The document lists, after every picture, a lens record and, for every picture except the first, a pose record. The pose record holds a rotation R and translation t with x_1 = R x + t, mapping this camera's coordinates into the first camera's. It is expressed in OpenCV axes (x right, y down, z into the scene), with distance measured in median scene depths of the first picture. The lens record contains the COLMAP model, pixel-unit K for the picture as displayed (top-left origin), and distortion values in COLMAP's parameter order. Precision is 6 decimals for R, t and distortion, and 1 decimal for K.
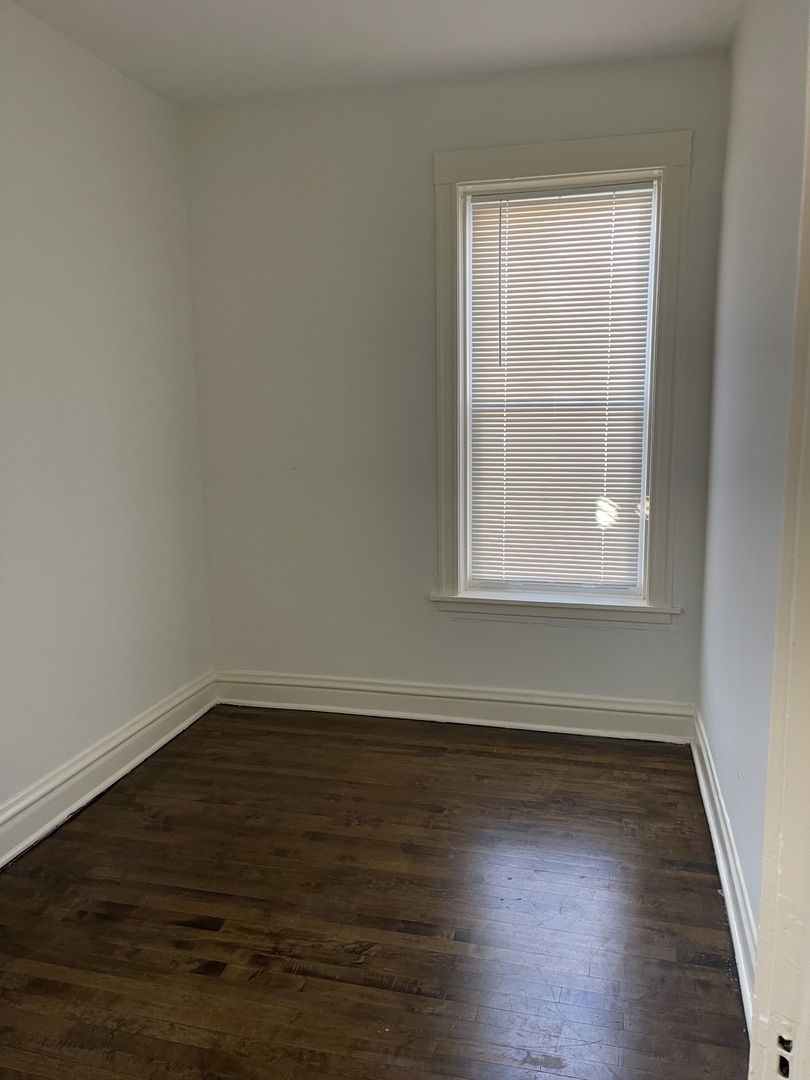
lens RADIAL K [[814.8, 0, 400.6], [0, 814.8, 536.9], [0, 0, 1]] dist [0.046399, -0.035499]
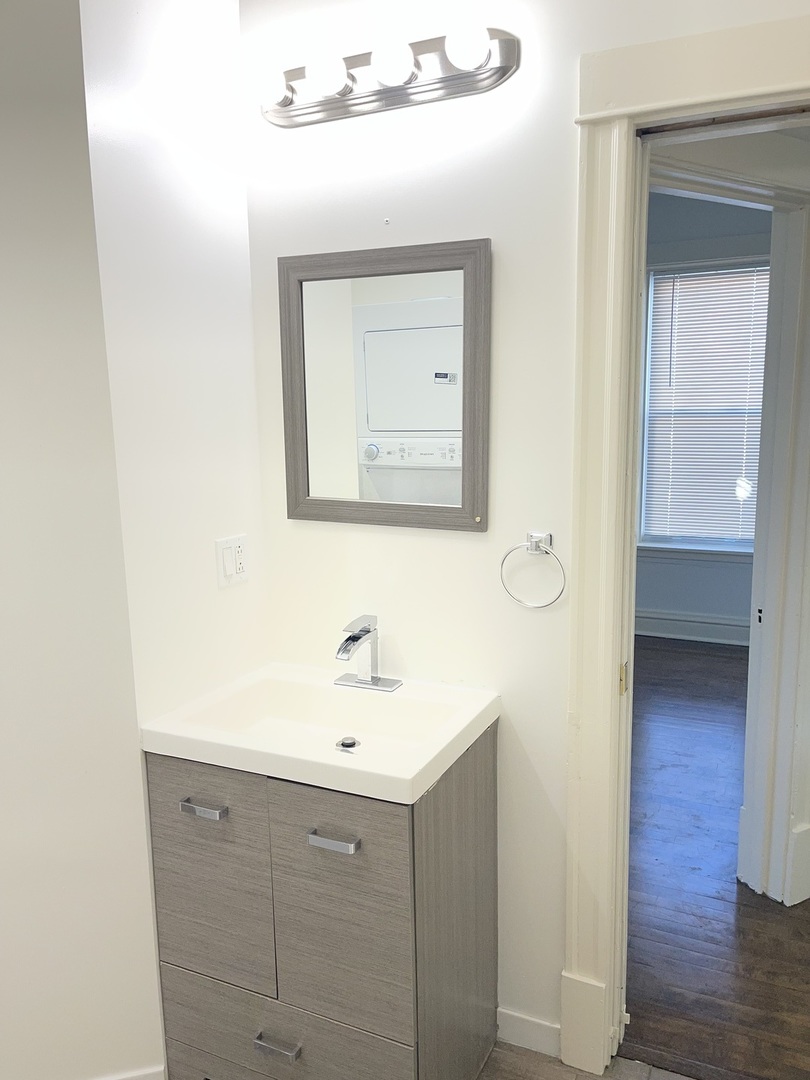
lens RADIAL K [[814.8, 0, 415.5], [0, 814.8, 536.0], [0, 0, 1]] dist [0.046399, -0.035499]
pose [[0.985283, 0.031915, -0.167922, -0.072142], [-0.033724, 0.999400, -0.007932, 0.085313], [0.167568, 0.013479, 0.985768, -0.519667]]
